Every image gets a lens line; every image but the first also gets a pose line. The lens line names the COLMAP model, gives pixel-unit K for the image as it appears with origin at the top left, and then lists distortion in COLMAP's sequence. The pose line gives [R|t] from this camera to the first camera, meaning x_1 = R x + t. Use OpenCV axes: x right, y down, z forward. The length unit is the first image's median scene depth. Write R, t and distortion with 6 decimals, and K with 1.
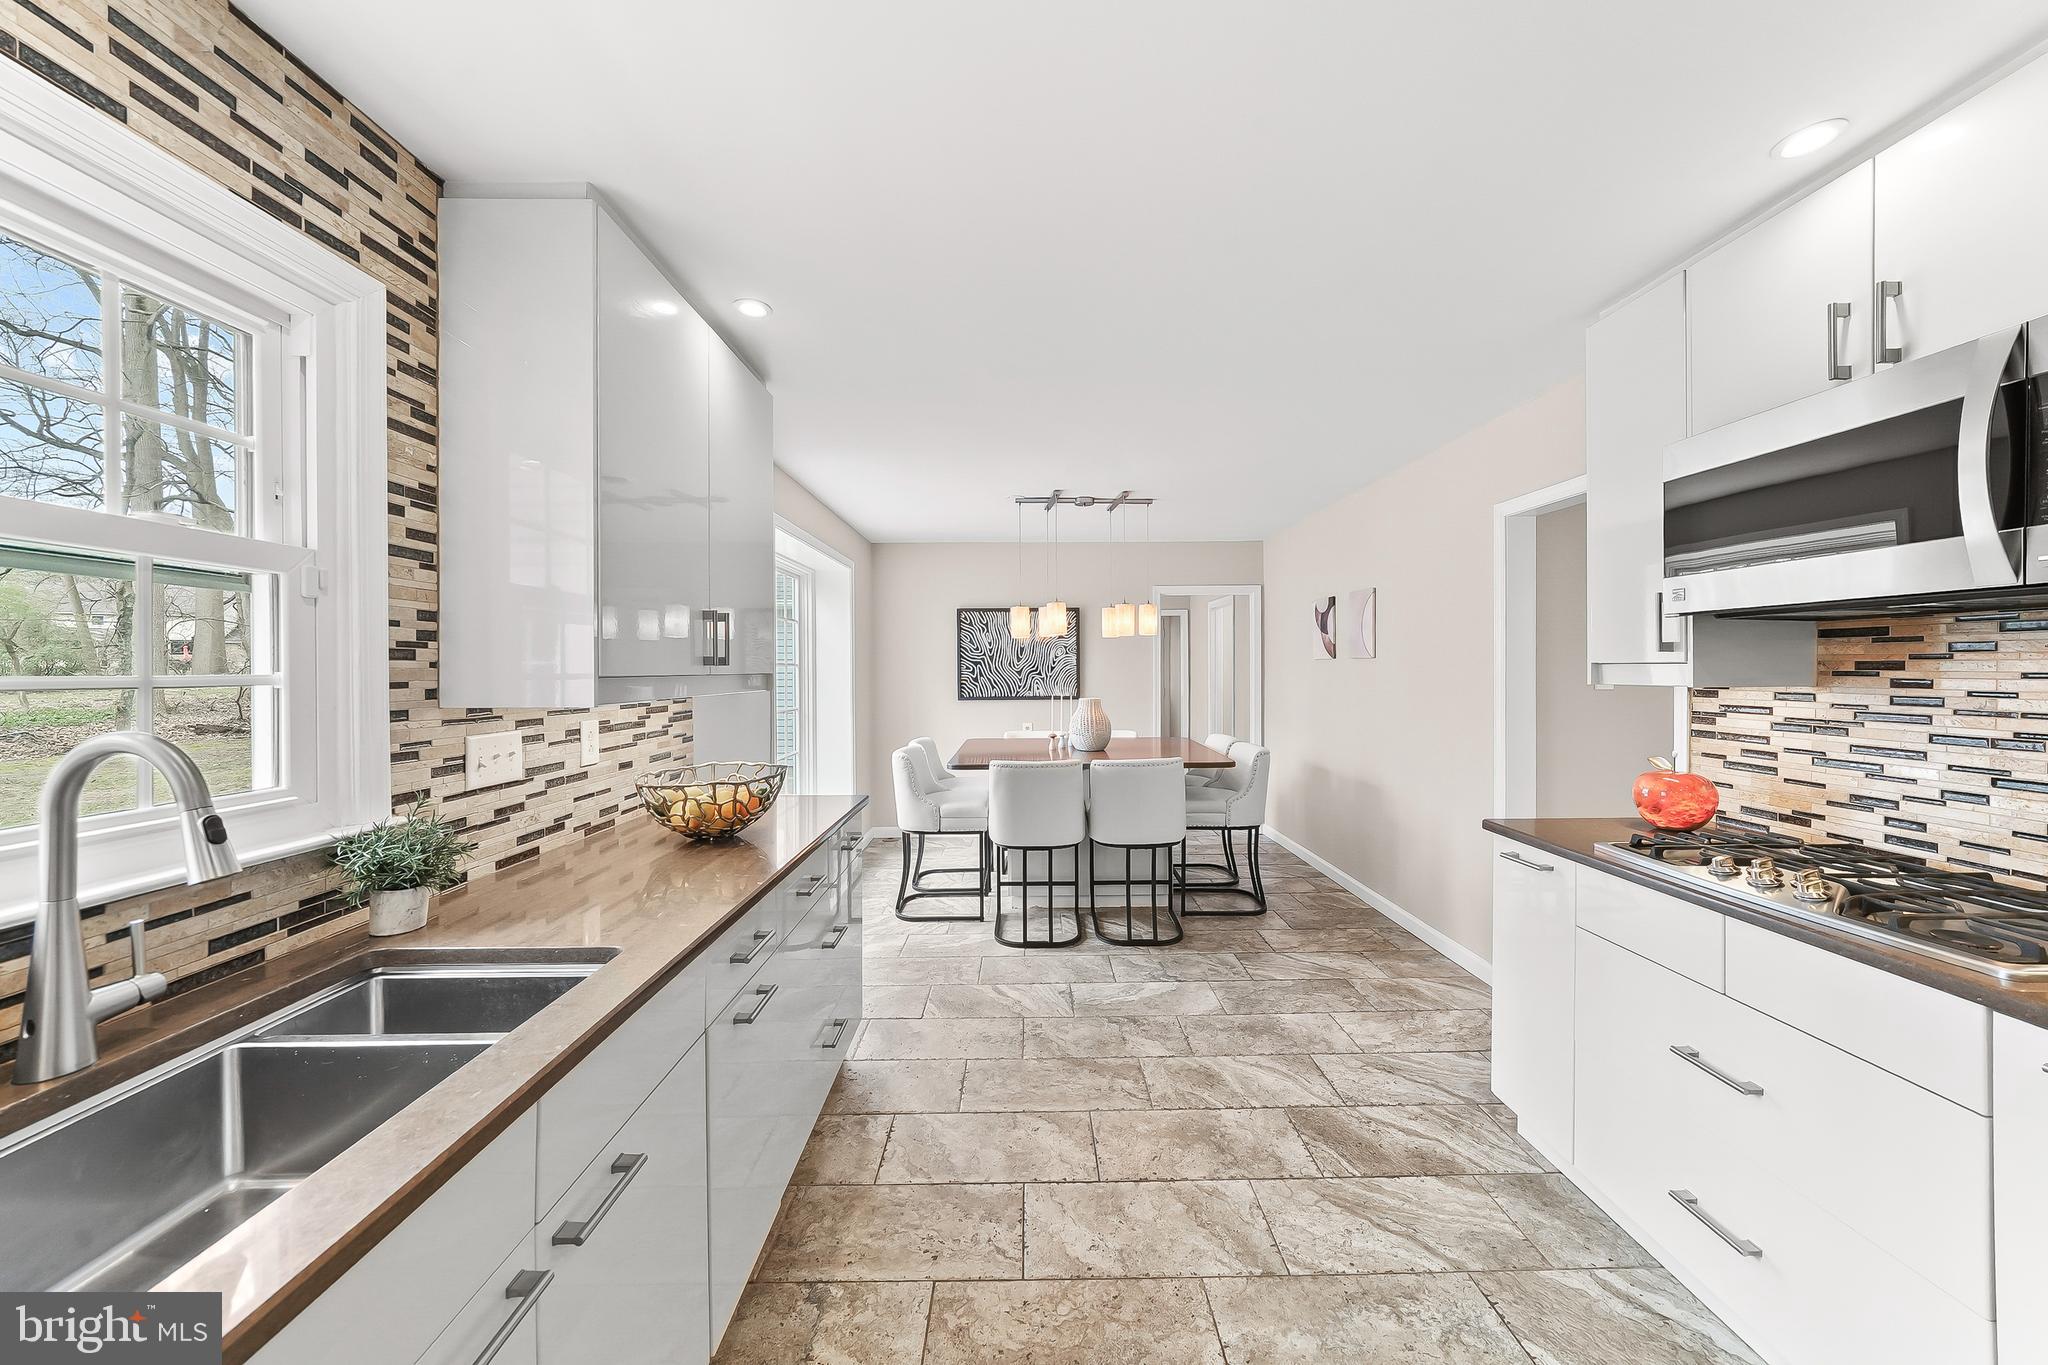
lens RADIAL K [[710.6, 0, 1031.2], [0, 710.6, 674.7], [0, 0, 1]] dist [-0.000059, -0.000033]
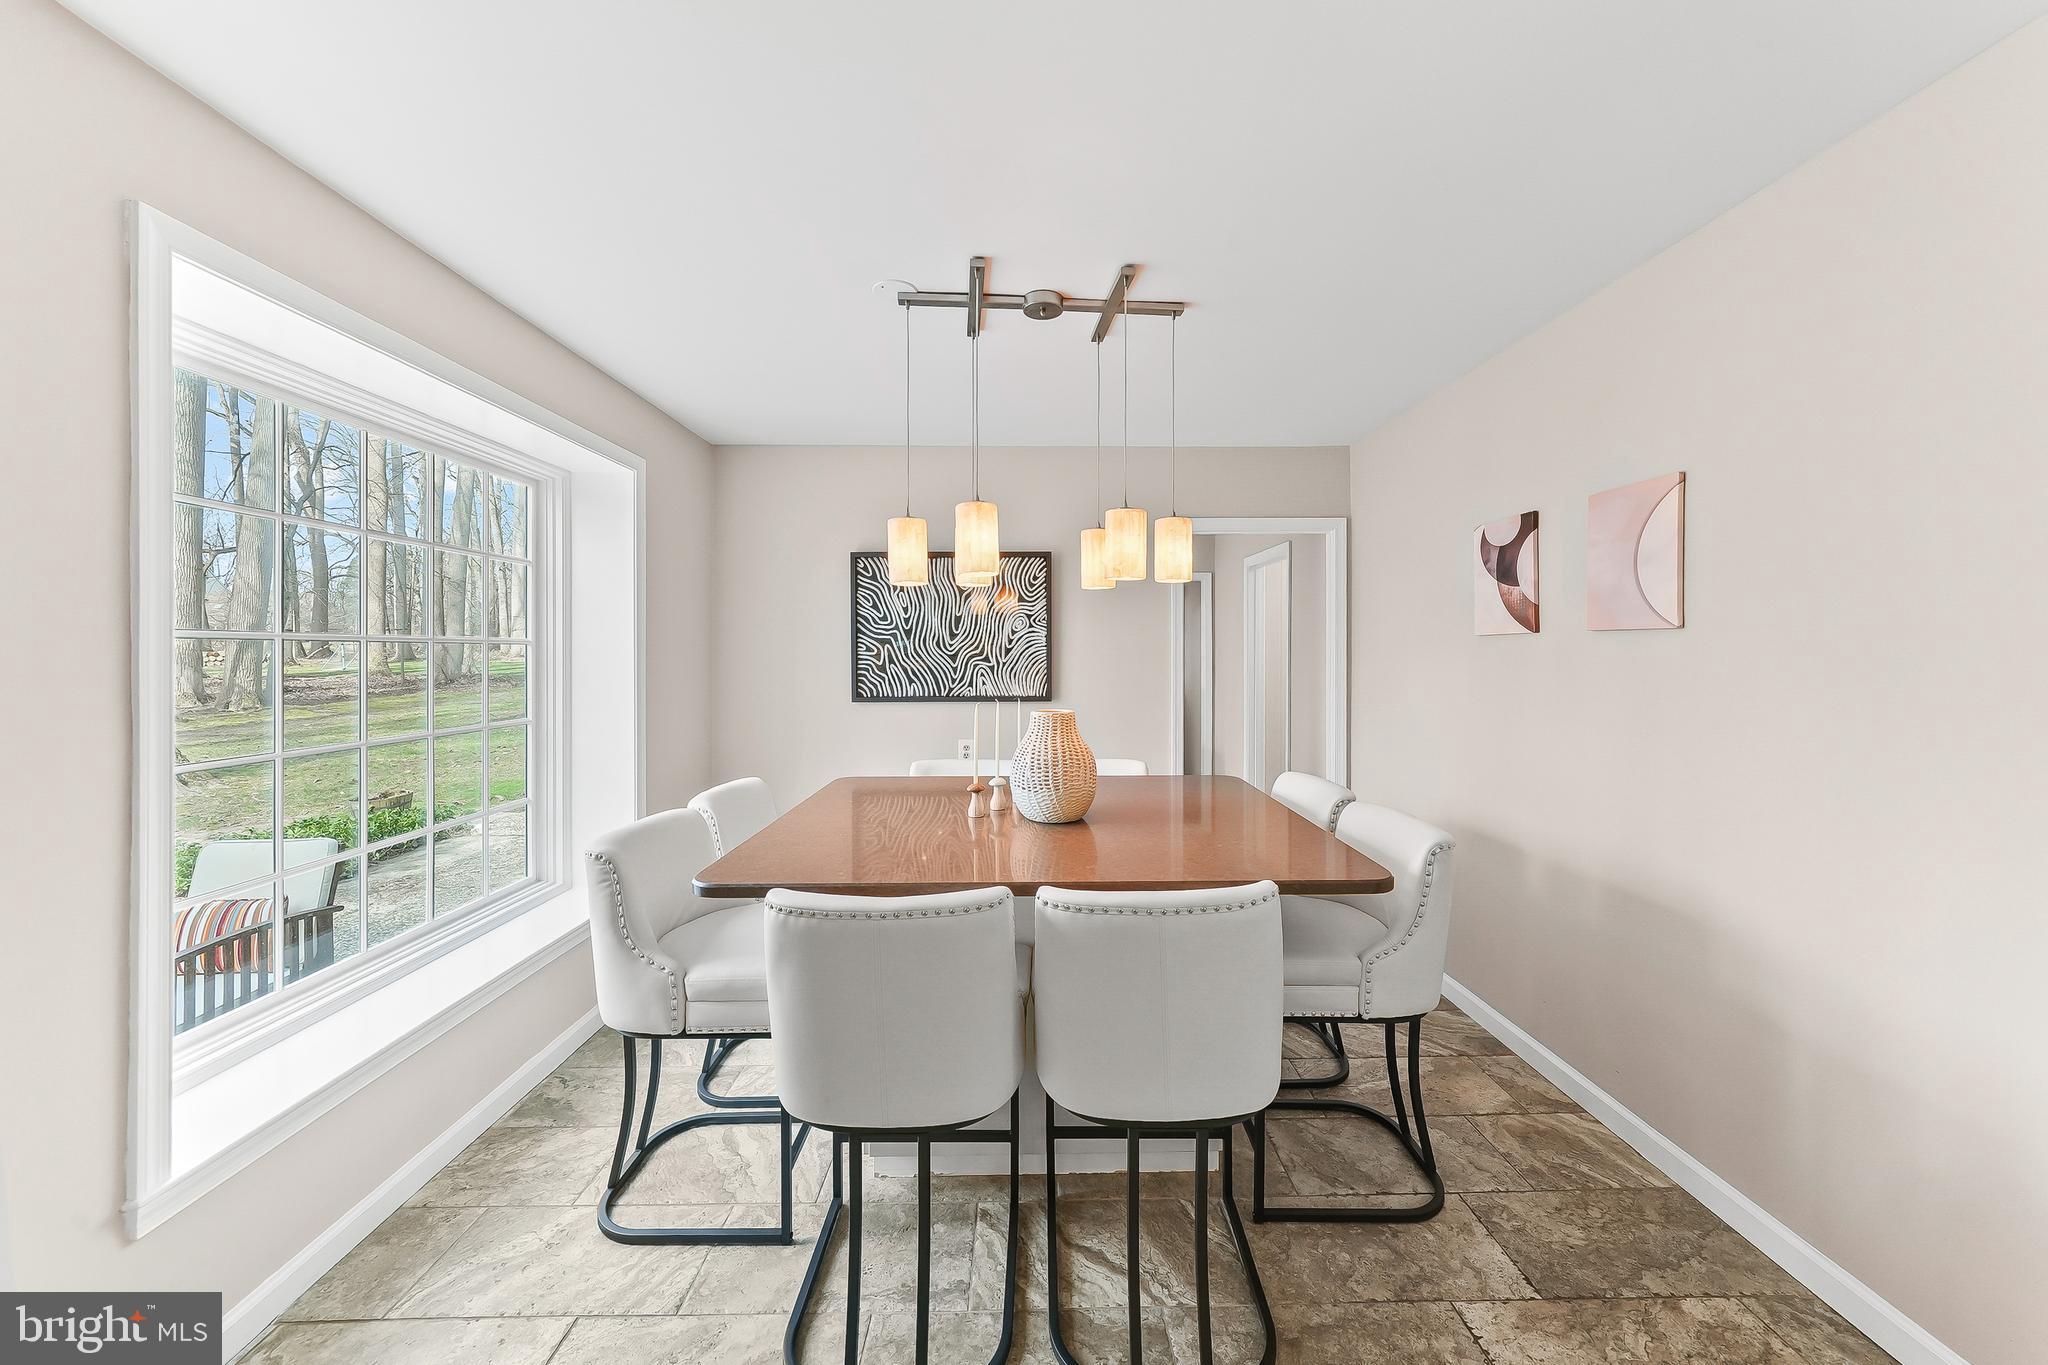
lens RADIAL K [[710.6, 0, 1028.6], [0, 710.6, 653.8], [0, 0, 1]] dist [-0.000059, -0.000033]
pose [[0.999988, 0.004375, -0.002354, 0.068634], [-0.004395, 0.999953, -0.008637, -0.001294], [0.002316, 0.008648, 0.999960, 0.527409]]
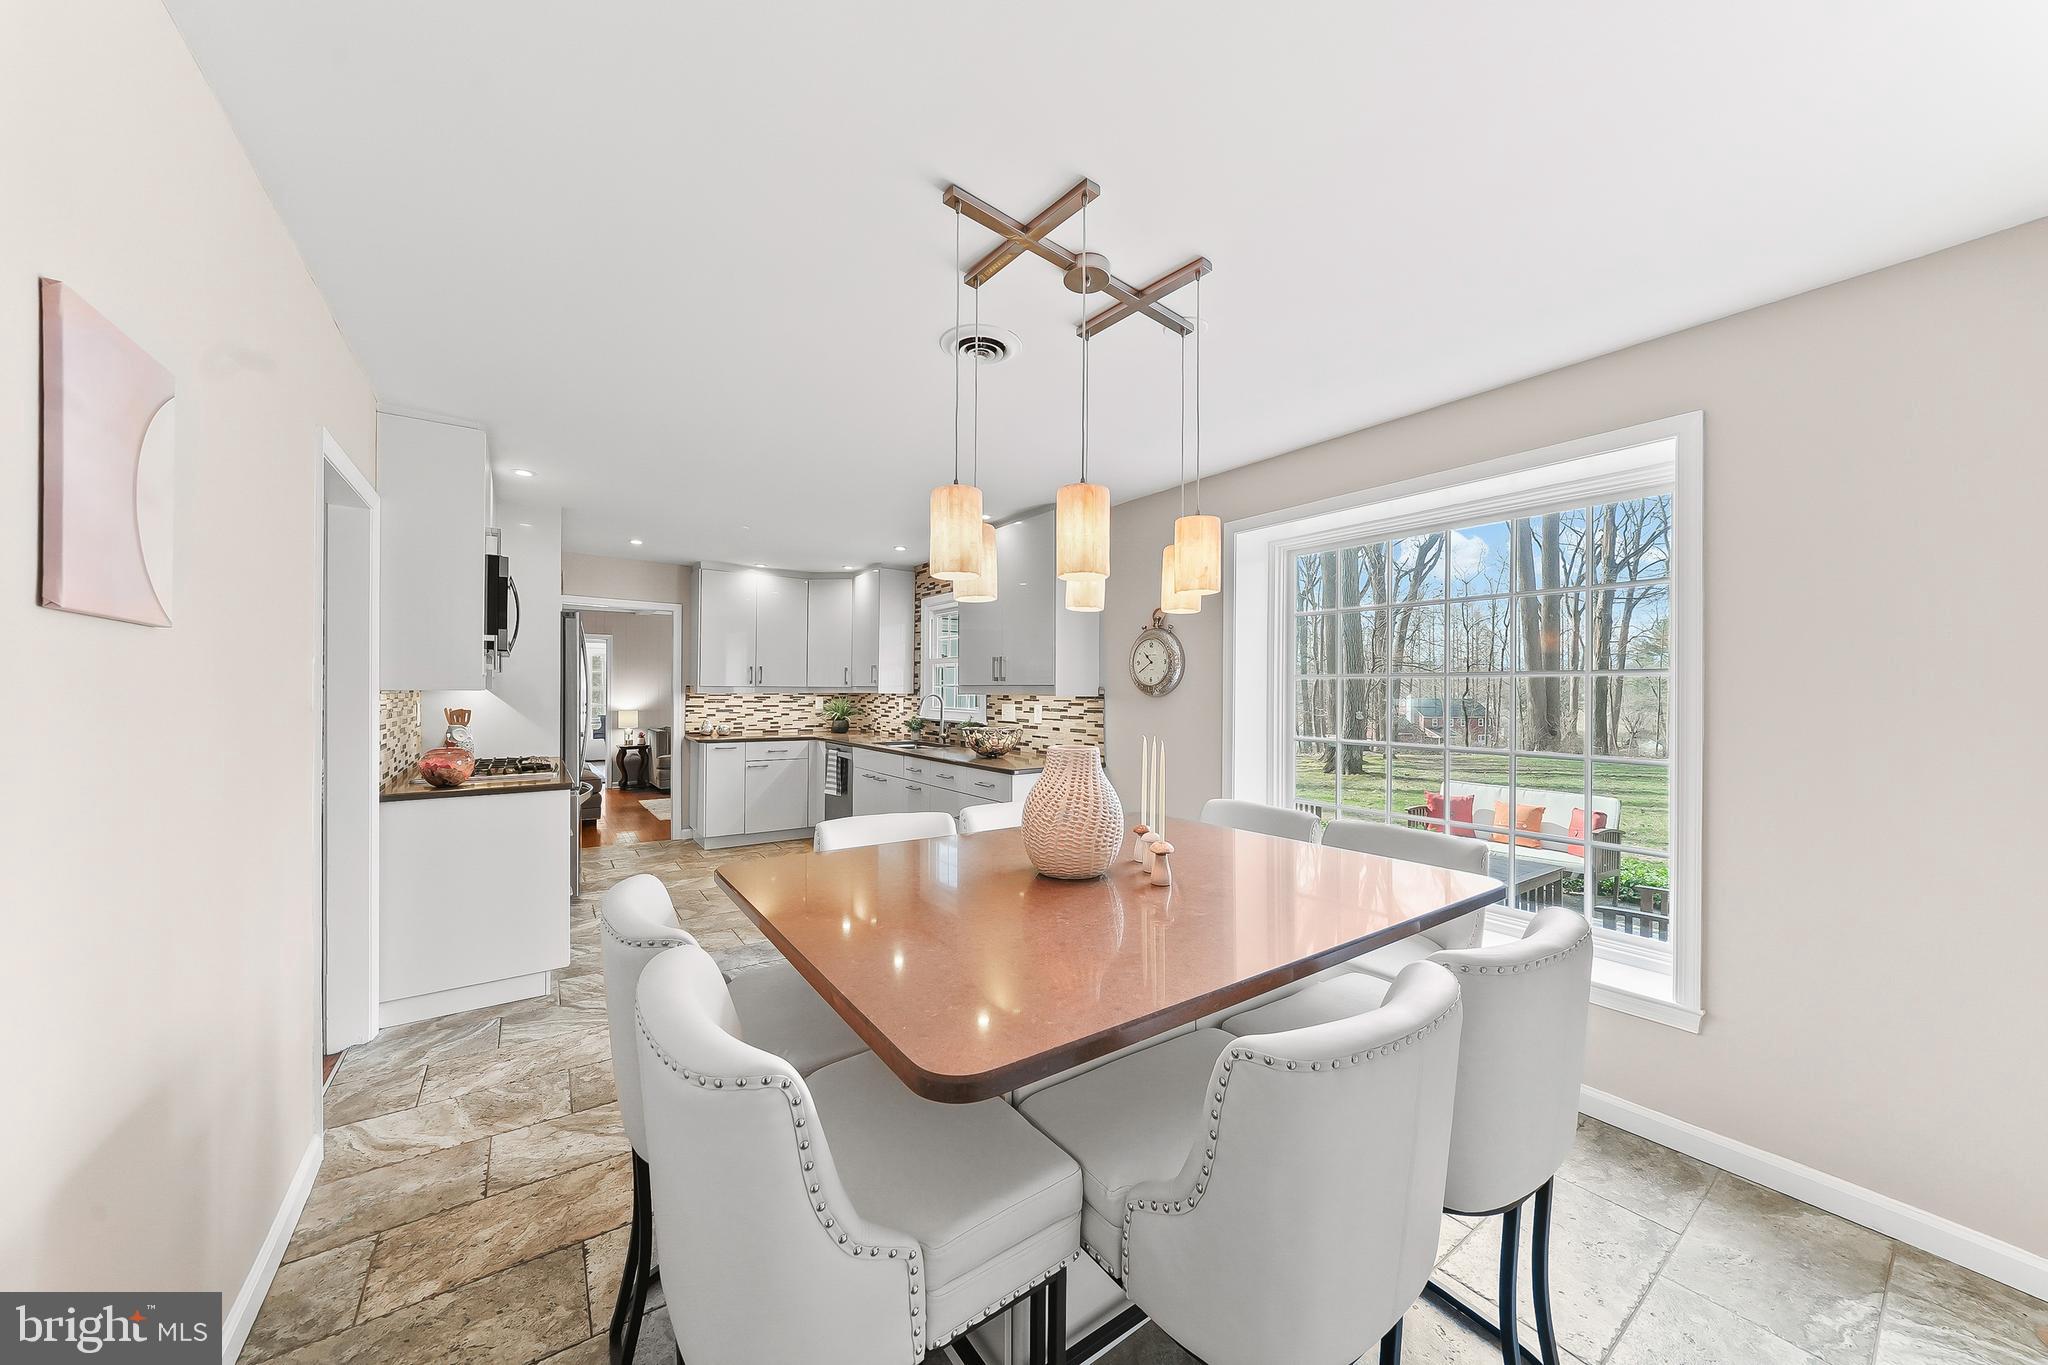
lens RADIAL K [[710.6, 0, 1031.6], [0, 710.6, 688.4], [0, 0, 1]] dist [-0.000059, -0.000033]
pose [[-0.819093, 0.000514, -0.573660, 0.350986], [-0.003508, 0.999976, 0.005905, -0.001778], [0.573650, 0.006849, -0.819072, 1.366283]]
